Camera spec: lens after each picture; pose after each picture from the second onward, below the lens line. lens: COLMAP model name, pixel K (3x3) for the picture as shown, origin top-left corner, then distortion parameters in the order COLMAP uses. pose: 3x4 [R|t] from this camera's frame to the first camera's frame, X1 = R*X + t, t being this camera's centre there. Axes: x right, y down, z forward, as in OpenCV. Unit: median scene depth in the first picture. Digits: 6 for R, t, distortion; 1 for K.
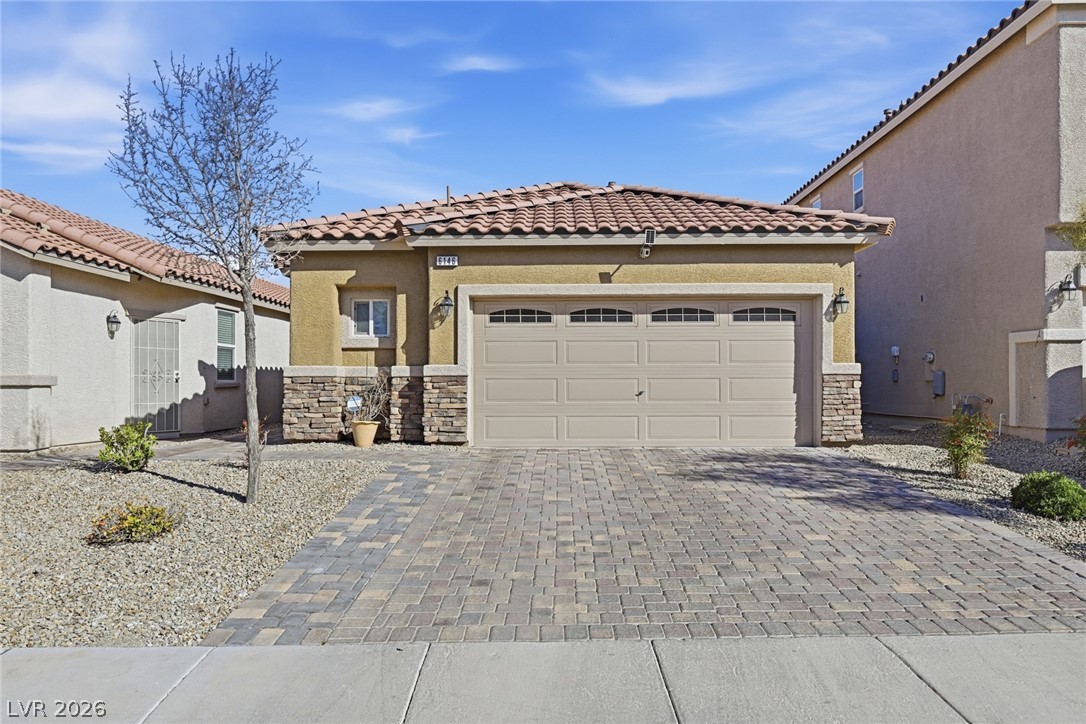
lens RADIAL K [[724.2, 0, 538.3], [0, 724.2, 386.4], [0, 0, 1]] dist [0.001375, -0.000840]
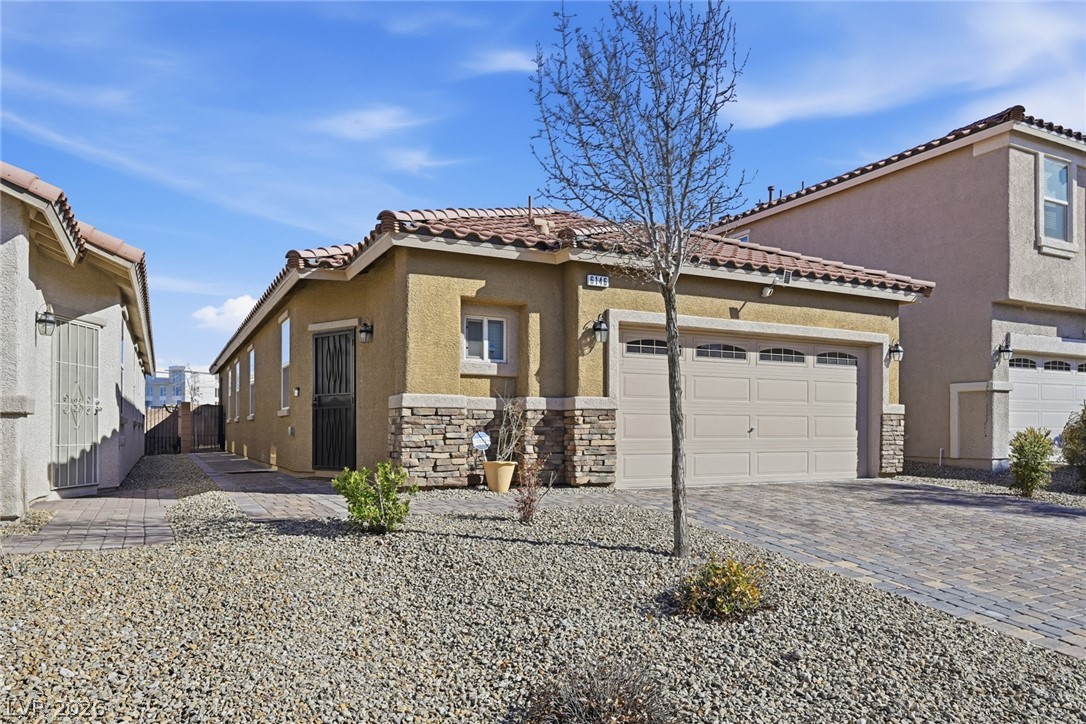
lens RADIAL K [[724.2, 0, 531.0], [0, 724.2, 427.4], [0, 0, 1]] dist [0.001375, -0.000840]
pose [[0.884235, 0.006058, 0.467003, -0.609399], [-0.004401, 0.999980, -0.004639, 0.012056], [-0.467022, 0.002047, 0.884243, 0.246356]]
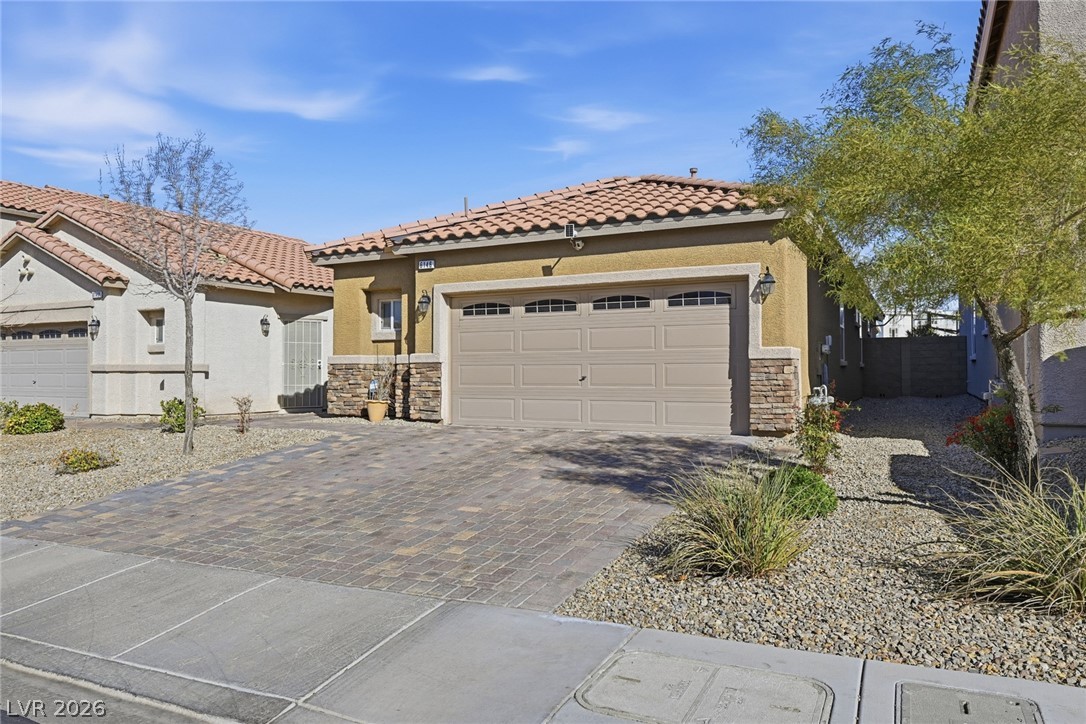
lens RADIAL K [[724.2, 0, 541.4], [0, 724.2, 363.5], [0, 0, 1]] dist [0.001375, -0.000840]
pose [[0.899993, -0.005361, -0.435871, 0.545711], [0.000764, 0.999942, -0.010722, -0.001024], [0.435903, 0.009316, 0.899946, 0.028252]]
